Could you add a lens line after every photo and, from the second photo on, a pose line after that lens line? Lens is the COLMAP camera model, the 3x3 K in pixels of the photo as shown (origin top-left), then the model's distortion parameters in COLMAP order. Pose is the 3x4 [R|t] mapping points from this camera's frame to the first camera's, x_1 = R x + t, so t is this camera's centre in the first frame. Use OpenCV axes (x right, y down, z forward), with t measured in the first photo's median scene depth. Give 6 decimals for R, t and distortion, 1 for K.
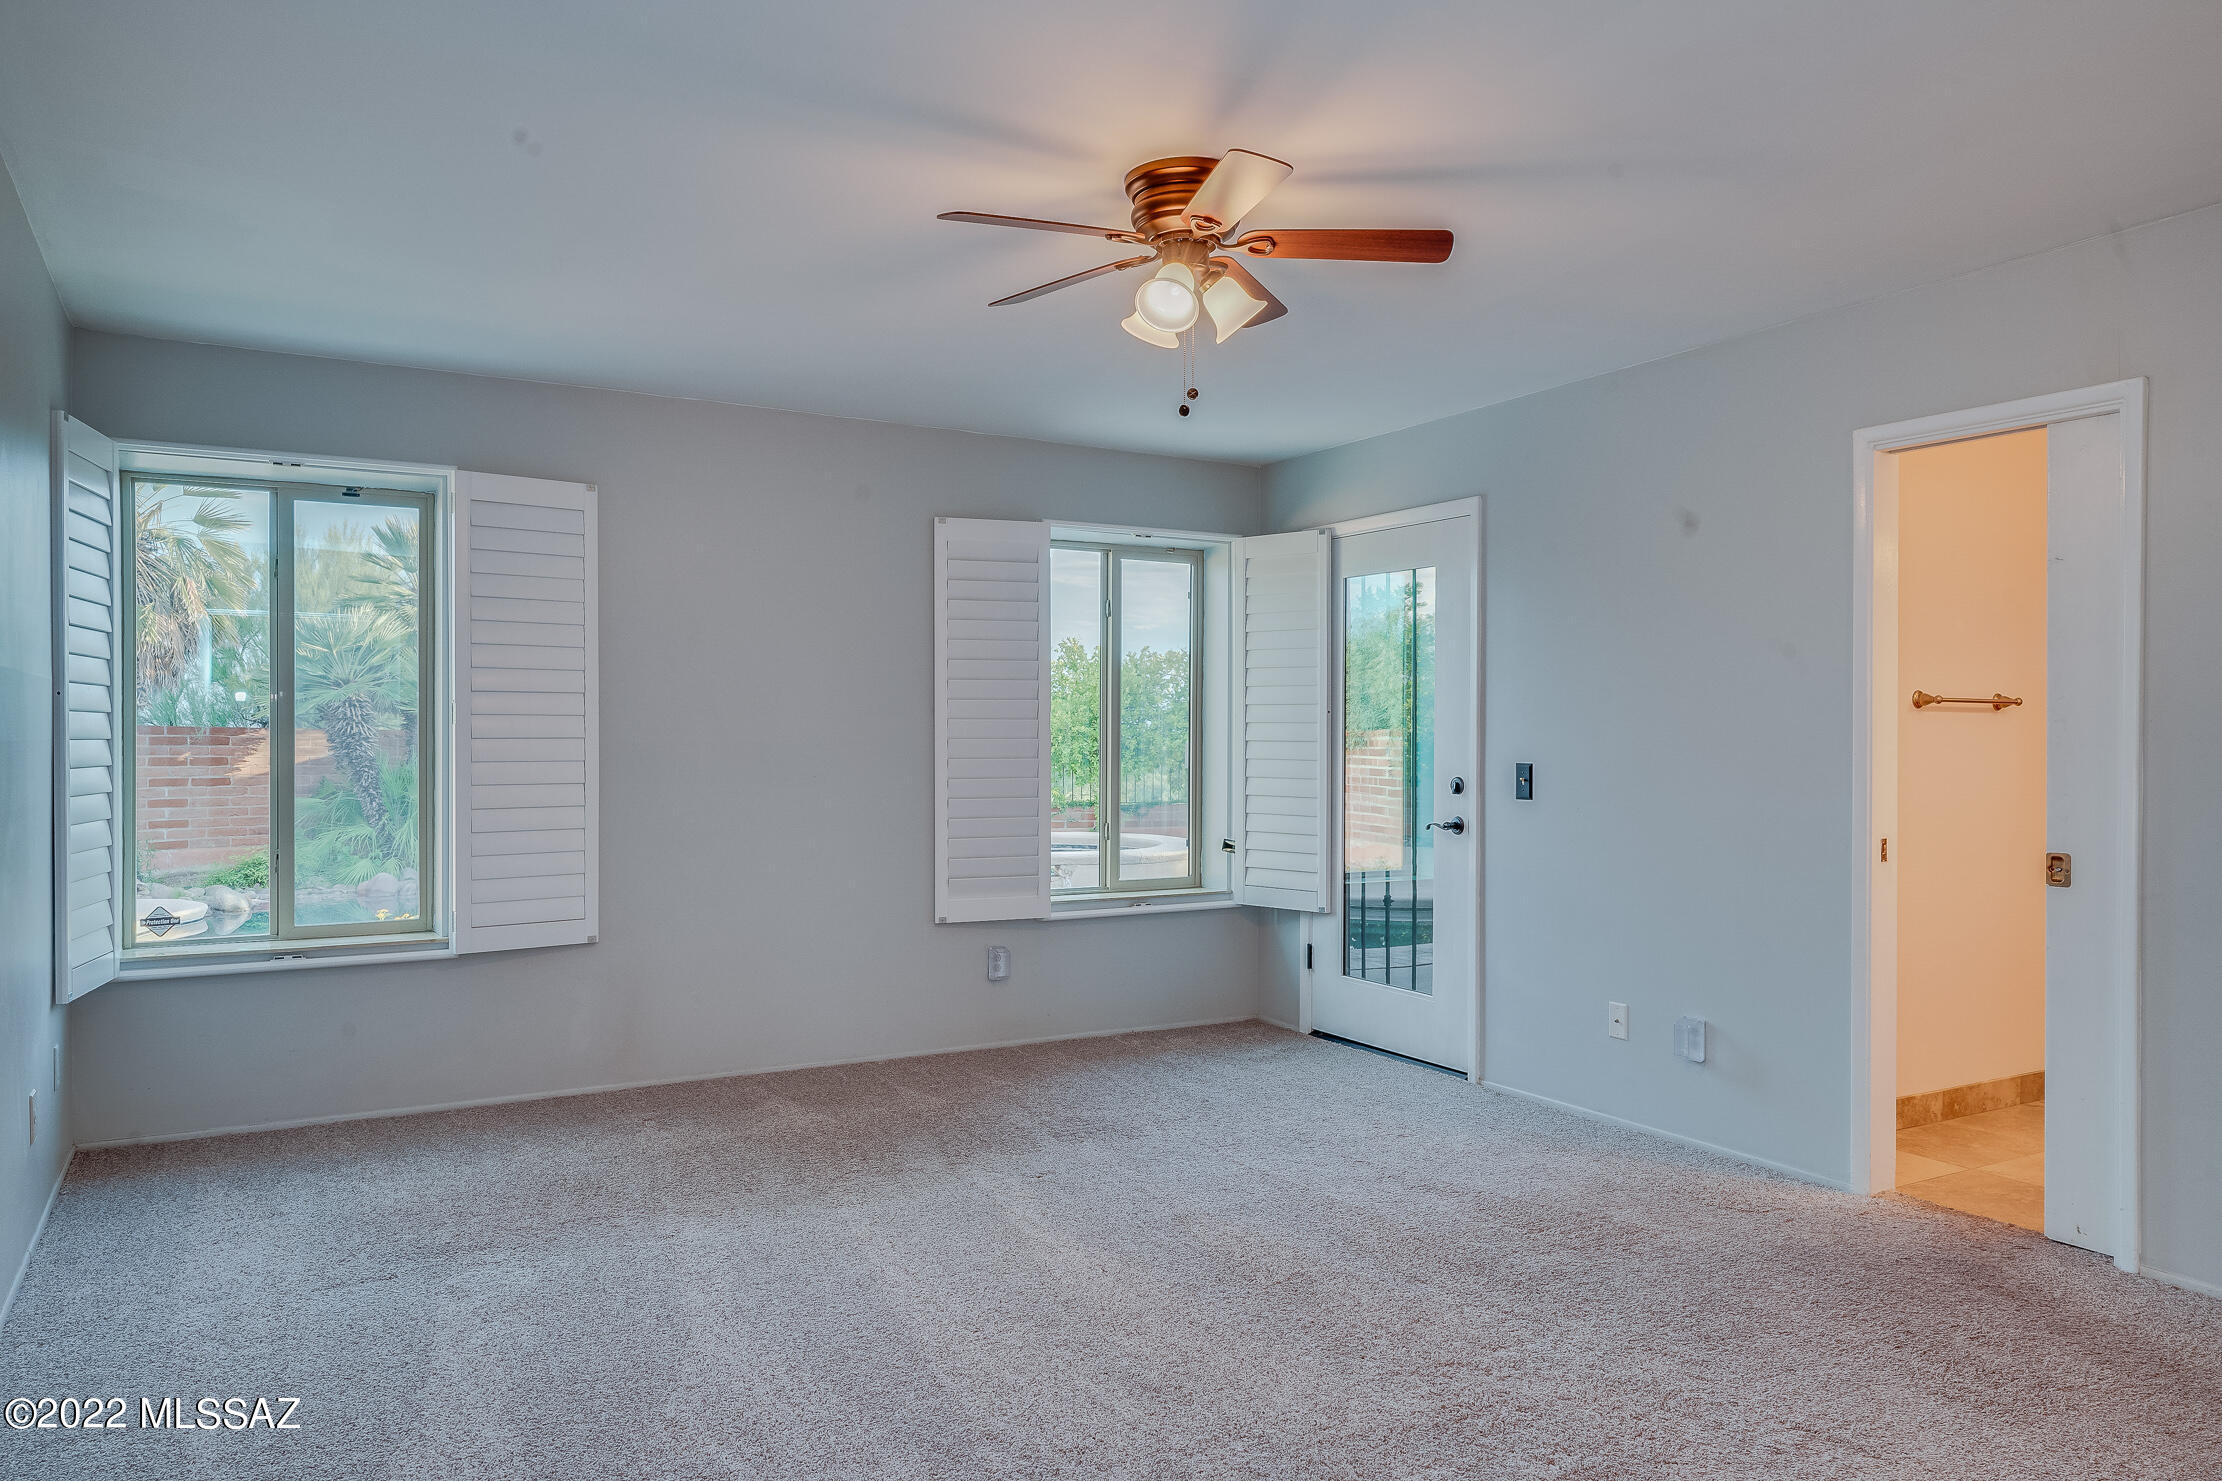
lens RADIAL K [[1482.9, 0, 1110.8], [0, 1482.9, 738.6], [0, 0, 1]] dist [0.004584, -0.000347]
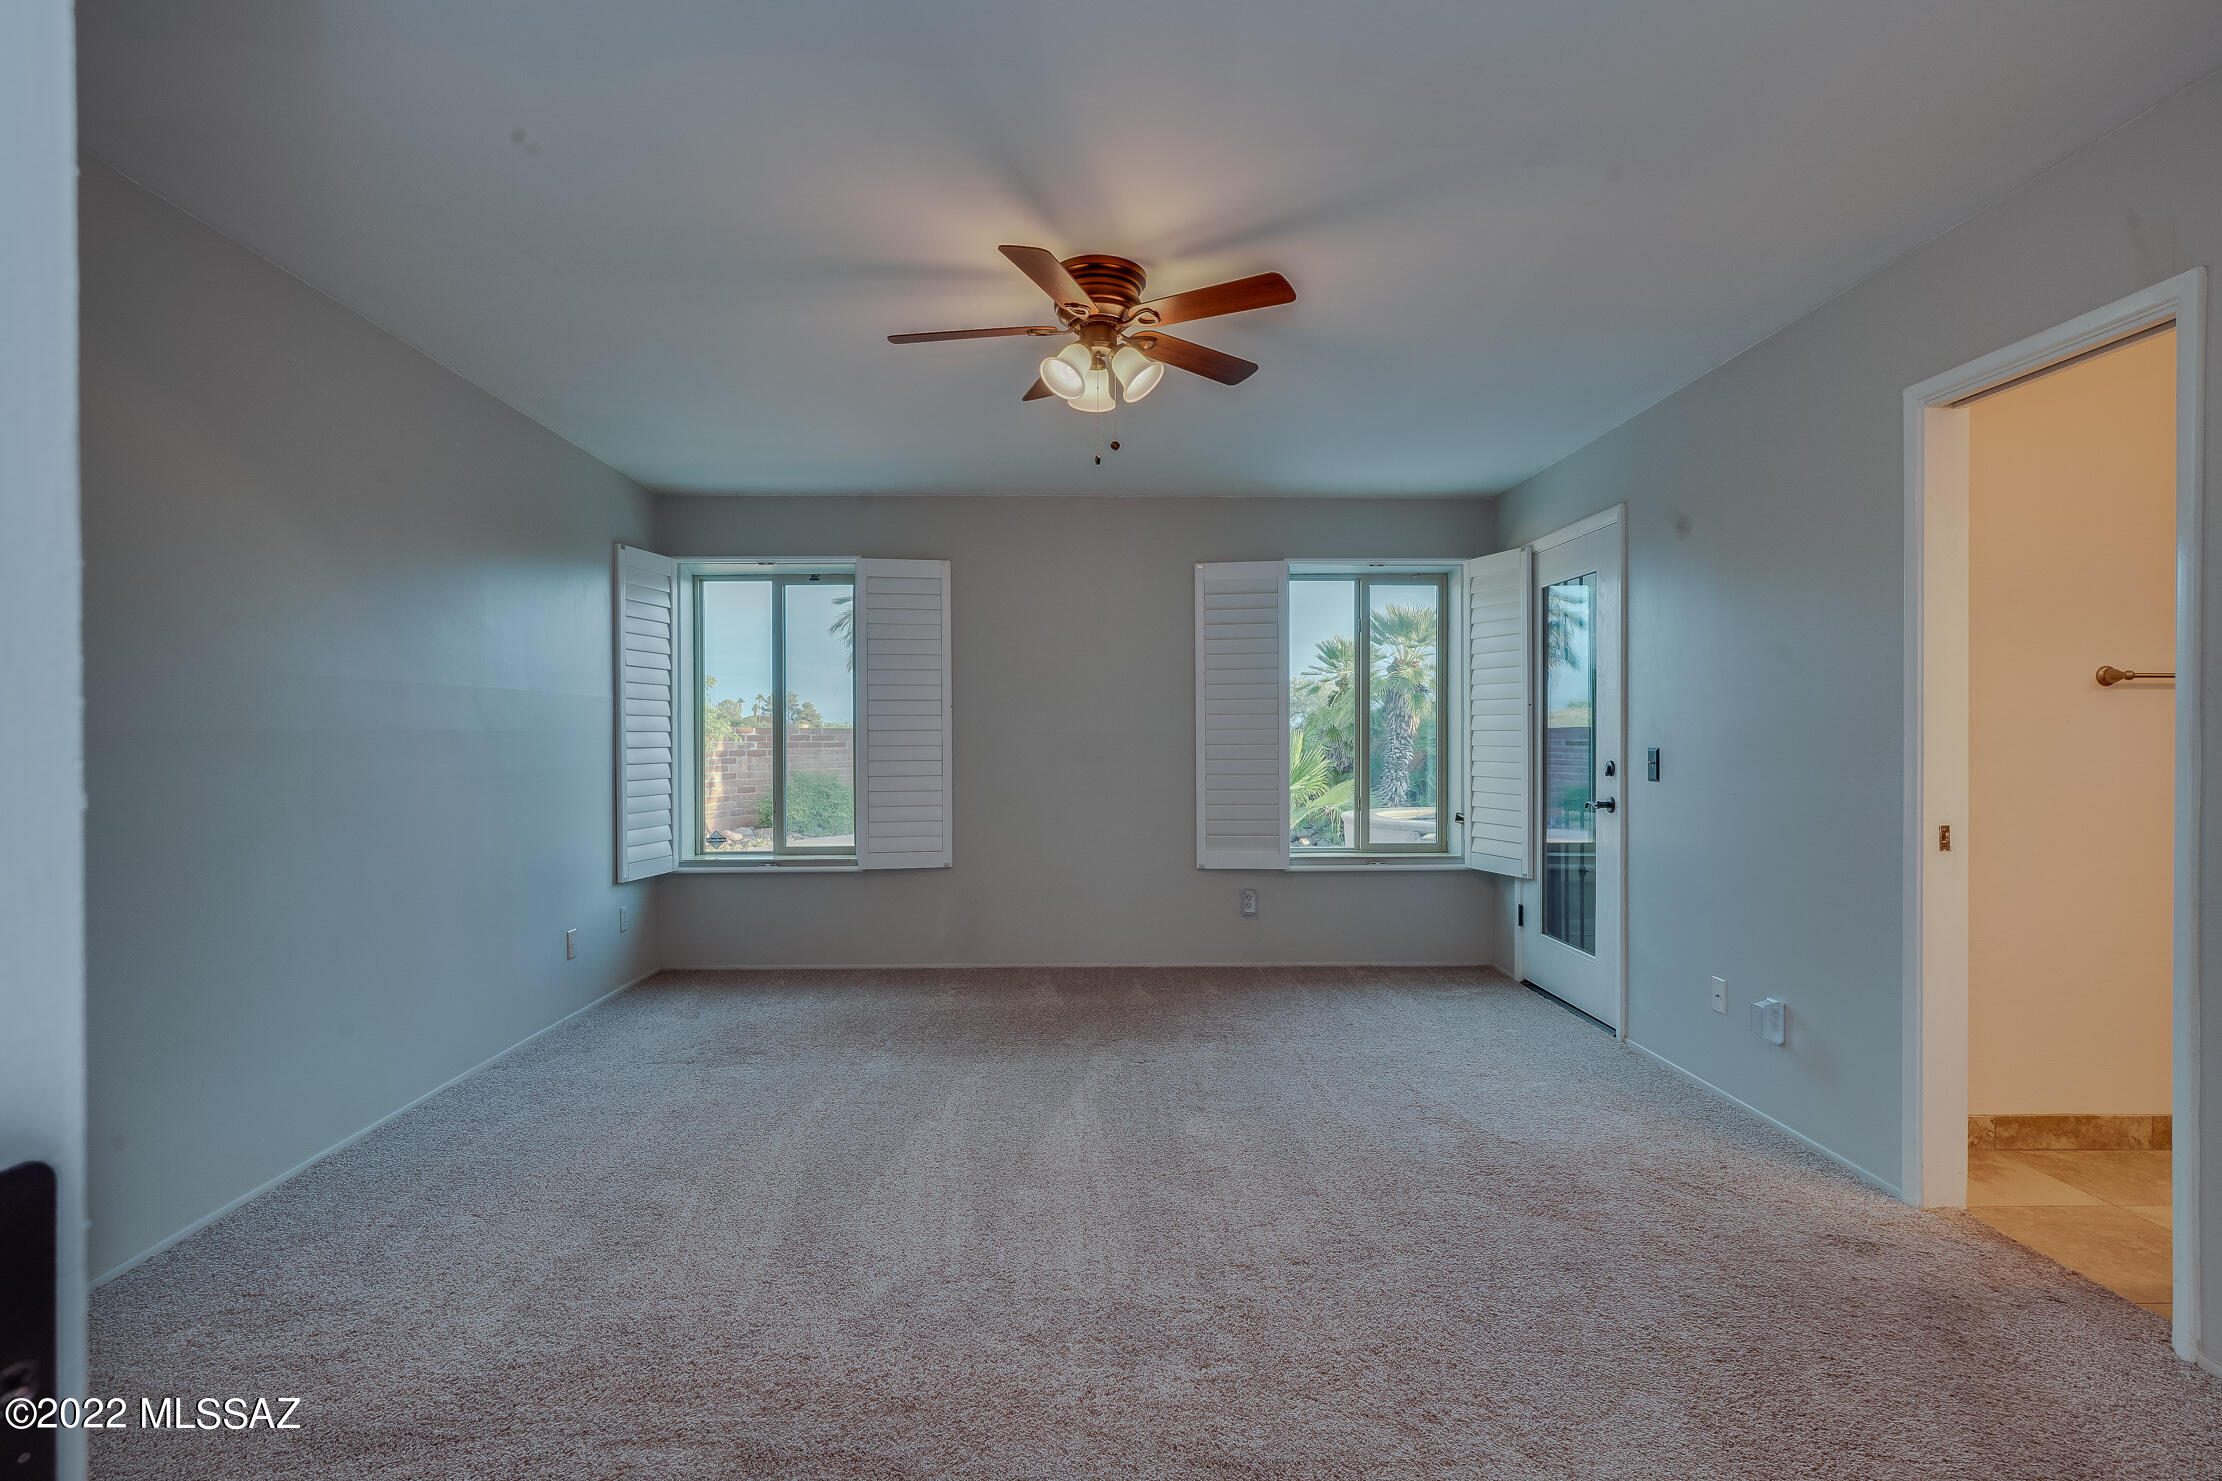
lens RADIAL K [[1072.4, 0, 1110.0], [0, 1072.4, 739.7], [0, 0, 1]] dist [0.001982, 0.001689]
pose [[0.877426, -0.003050, -0.479702, 0.306250], [0.003215, 0.999995, -0.000478, 0.010062], [0.479701, -0.001123, 0.877431, 0.130603]]
